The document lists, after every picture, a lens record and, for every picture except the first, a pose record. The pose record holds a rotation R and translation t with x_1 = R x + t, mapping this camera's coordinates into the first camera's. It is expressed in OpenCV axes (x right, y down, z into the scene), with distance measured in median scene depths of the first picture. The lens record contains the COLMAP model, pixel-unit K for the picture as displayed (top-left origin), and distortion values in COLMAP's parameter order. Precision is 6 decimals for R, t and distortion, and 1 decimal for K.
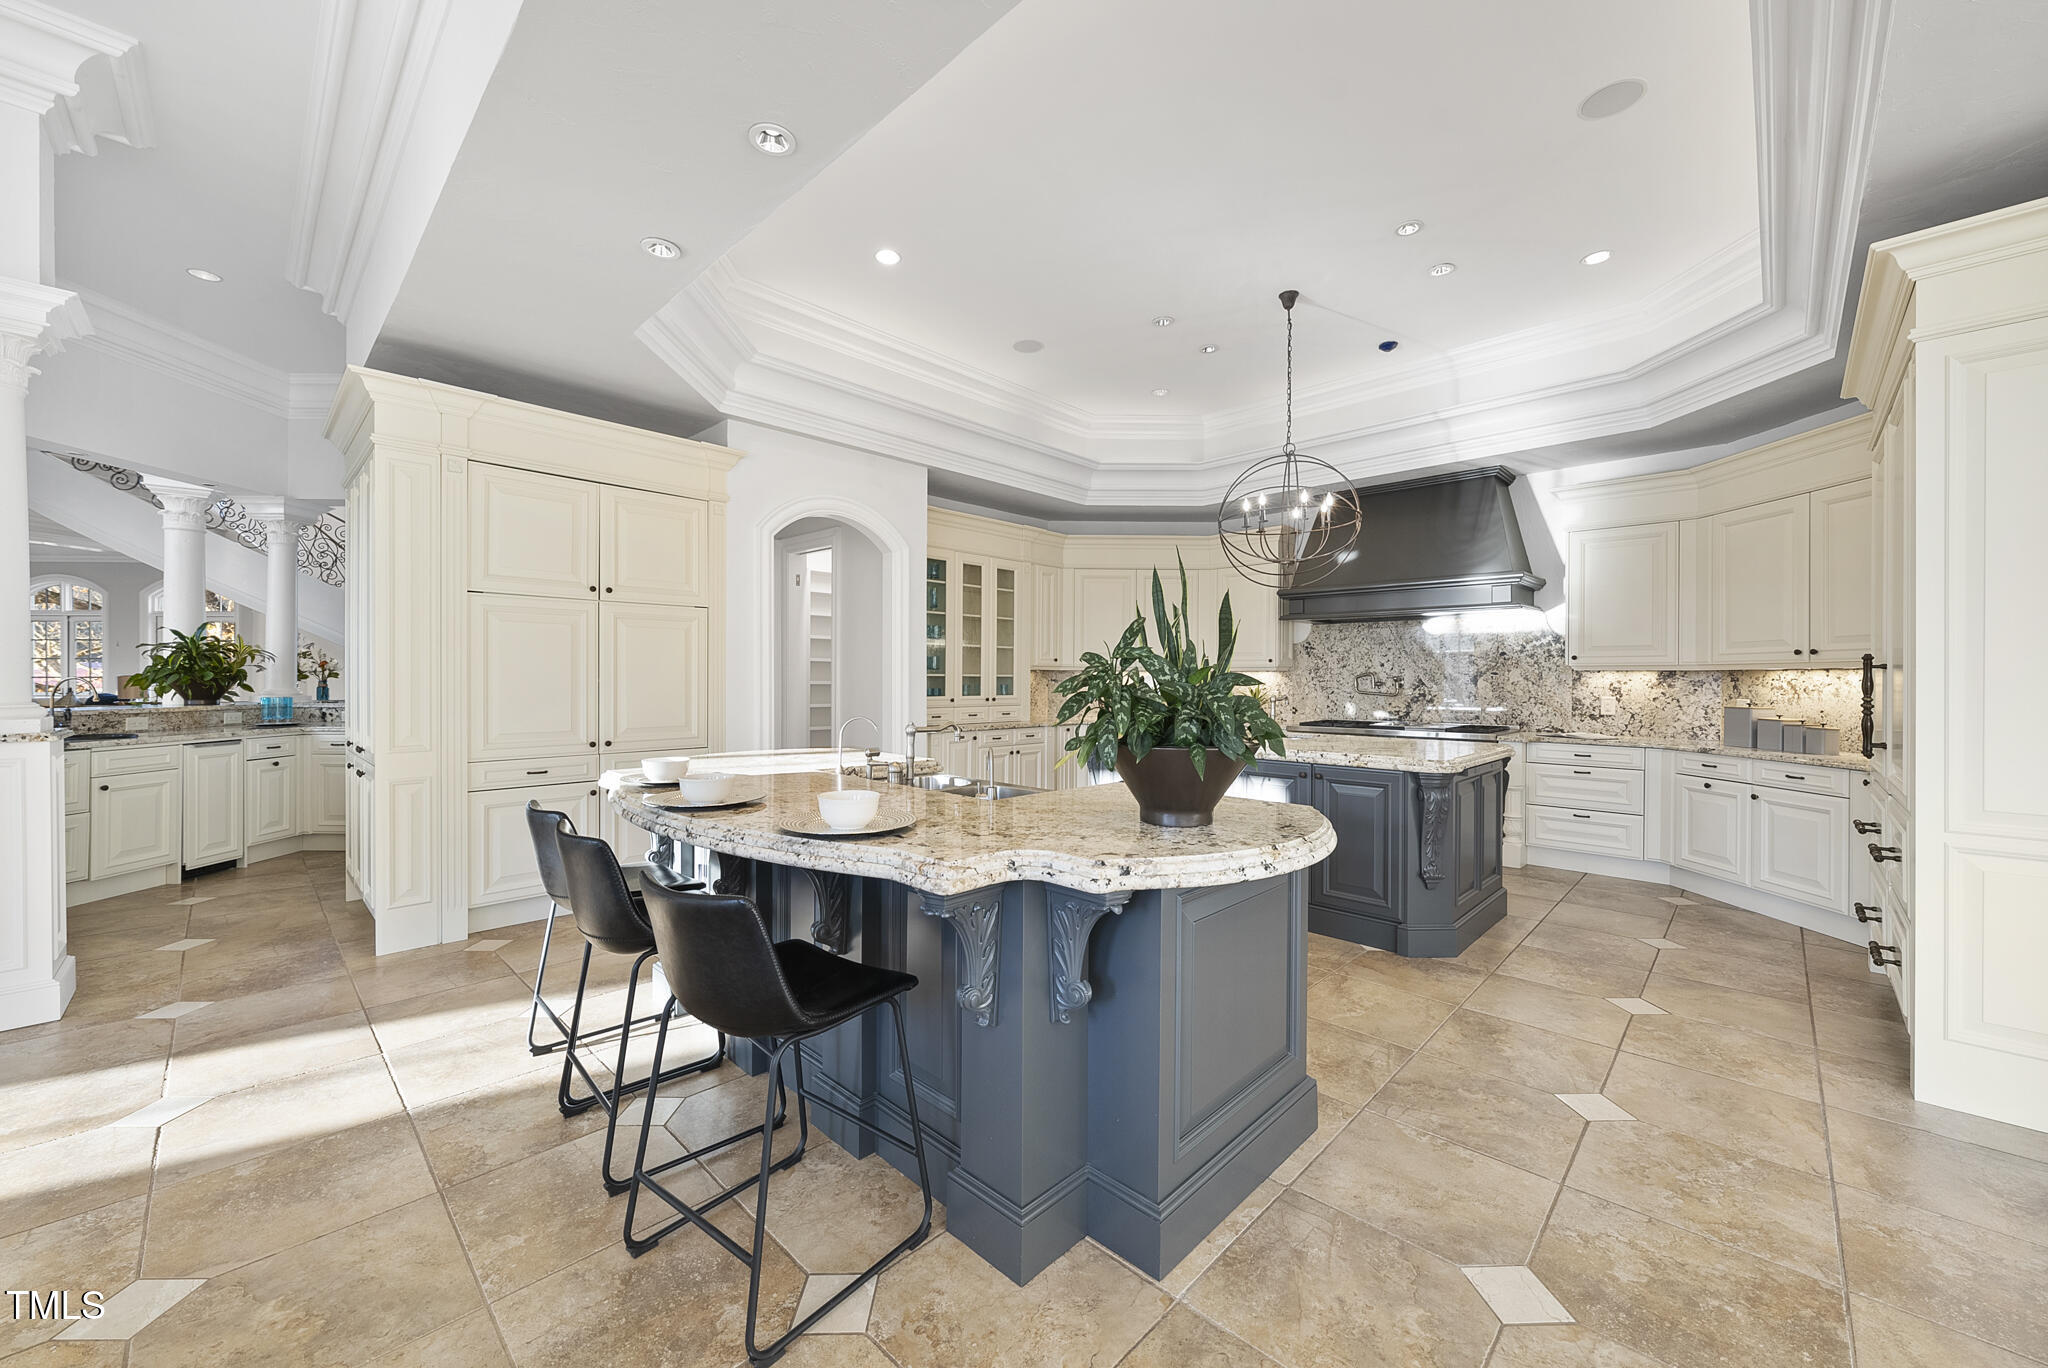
lens RADIAL K [[776.2, 0, 1024.0], [0, 776.2, 684.0], [0, 0, 1]] dist [-0.000989, -0.000079]
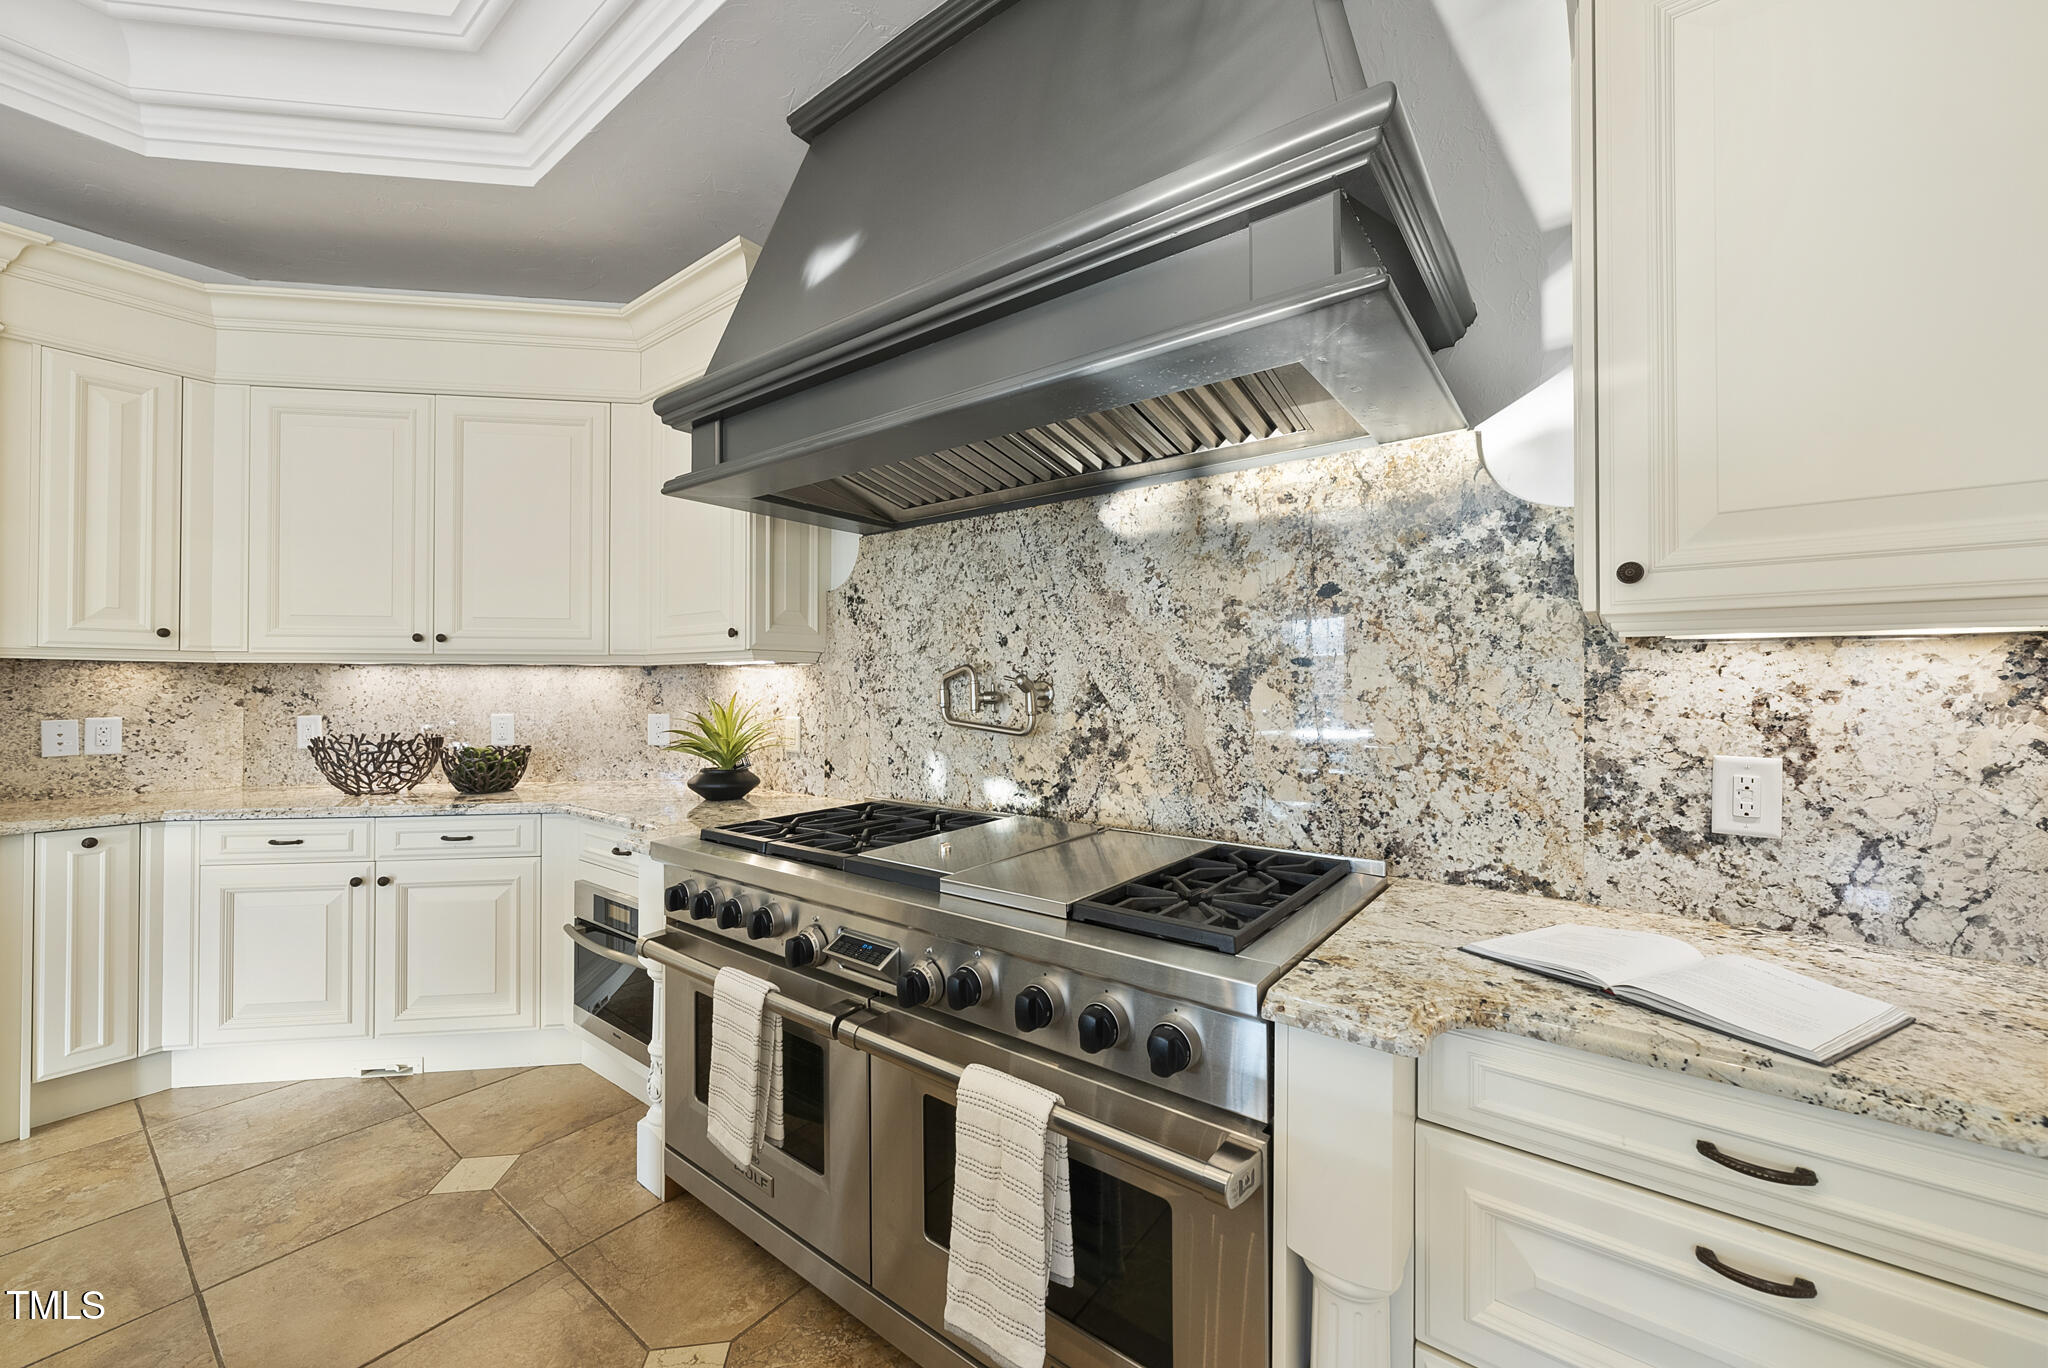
lens RADIAL K [[776.2, 0, 1024.0], [0, 776.2, 684.0], [0, 0, 1]] dist [-0.000989, -0.000079]
pose [[0.992921, -0.002915, 0.118741, 0.493320], [0.004178, 0.999937, -0.010393, -0.003065], [-0.118703, 0.010815, 0.992871, 0.764738]]
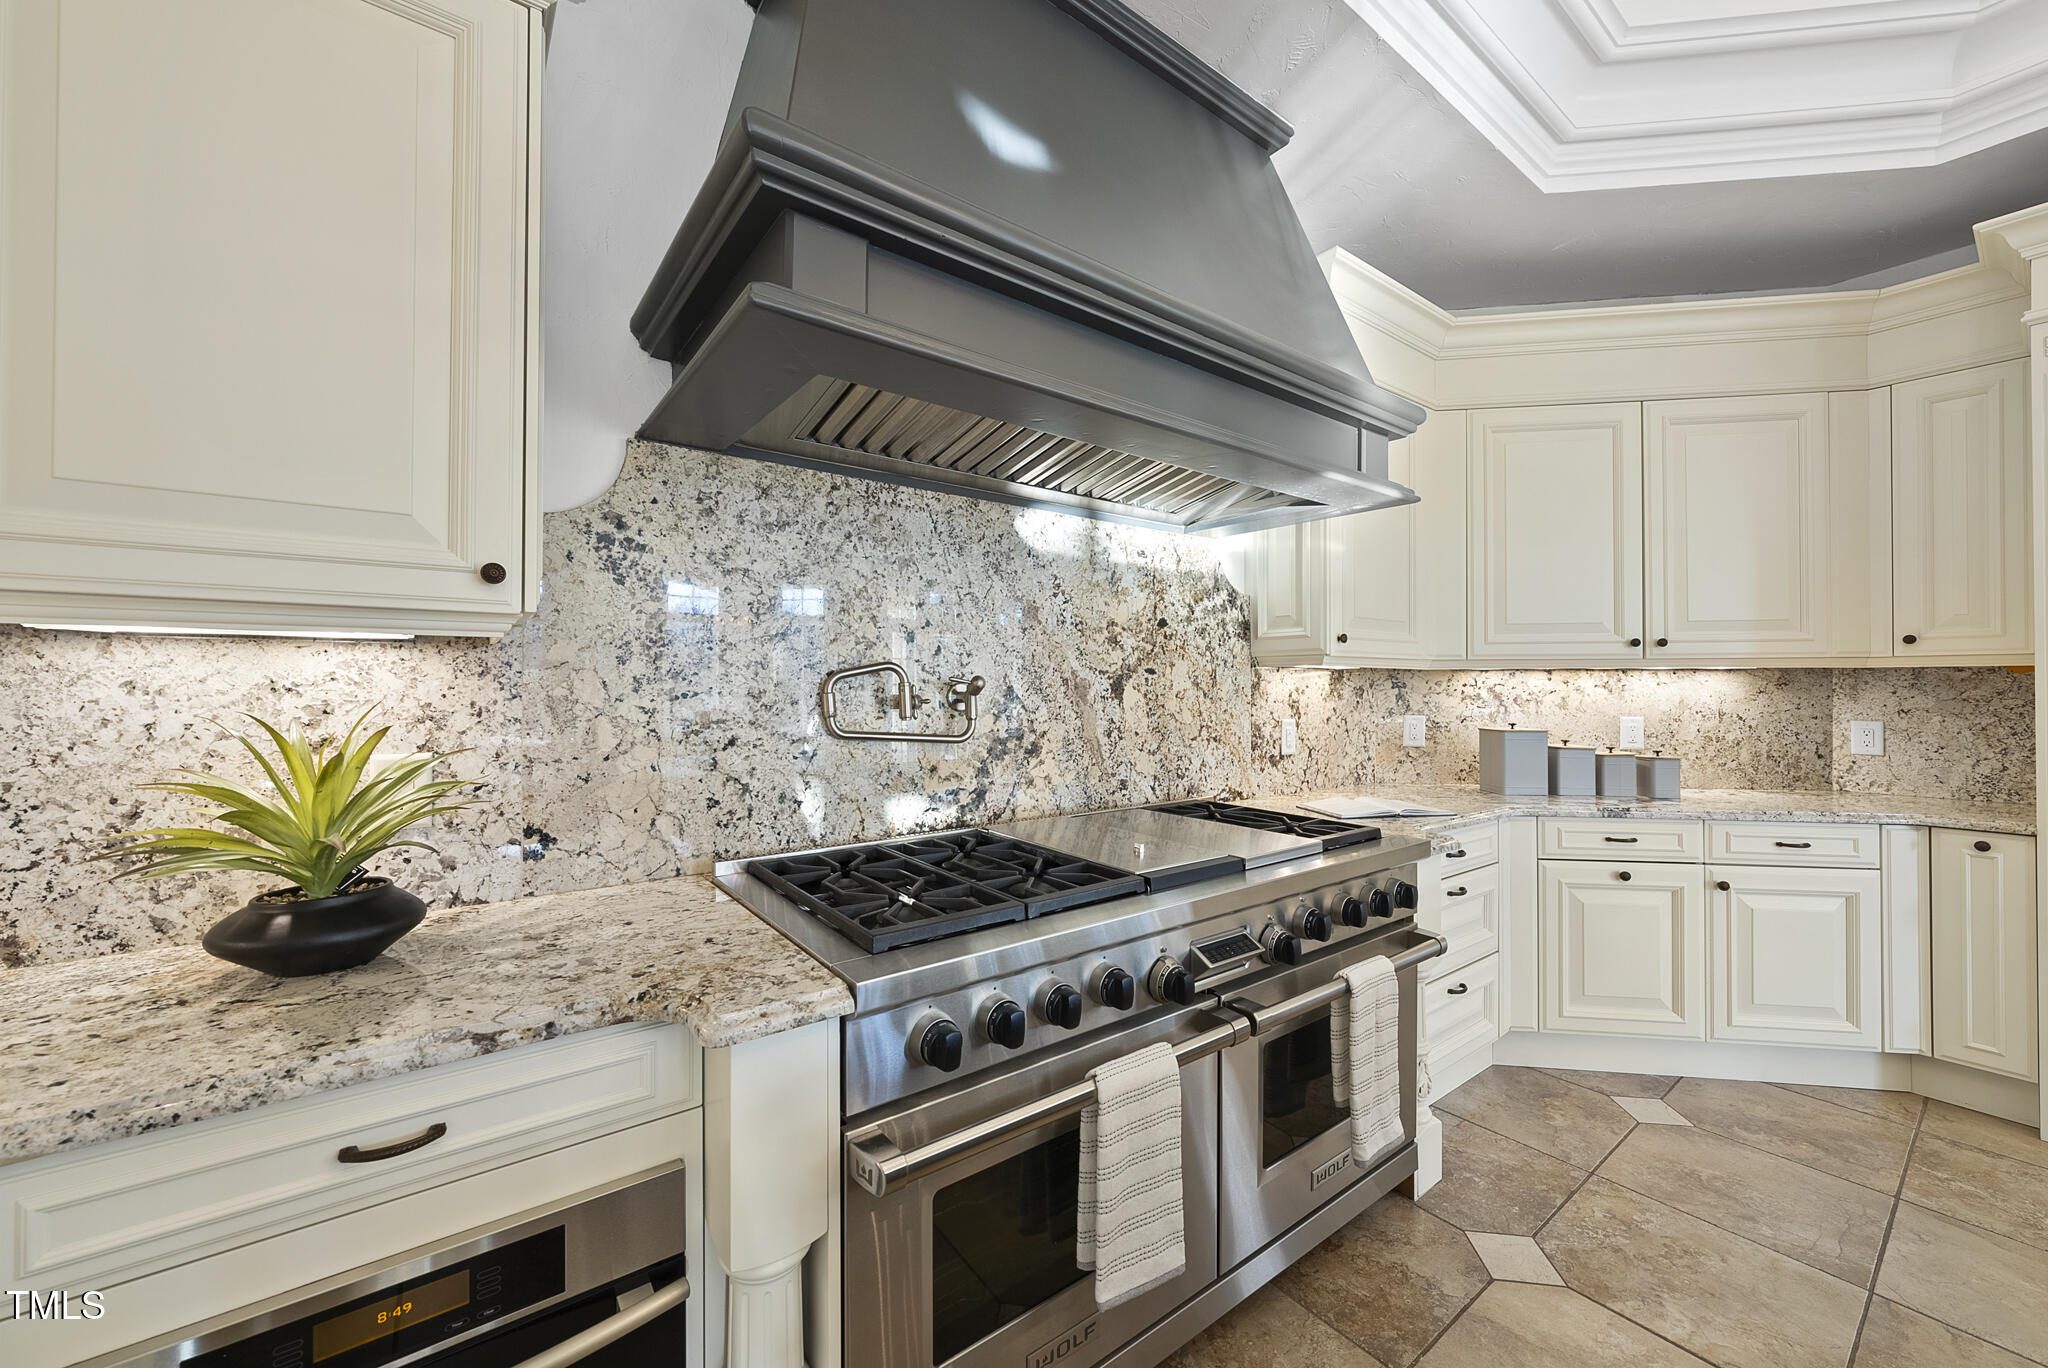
lens RADIAL K [[776.2, 0, 1024.0], [0, 776.2, 684.0], [0, 0, 1]] dist [-0.000989, -0.000079]
pose [[0.152611, -0.000278, 0.988286, 0.208875], [0.007546, 0.999971, -0.000884, -0.007272], [-0.988258, 0.007592, 0.152609, 1.047129]]
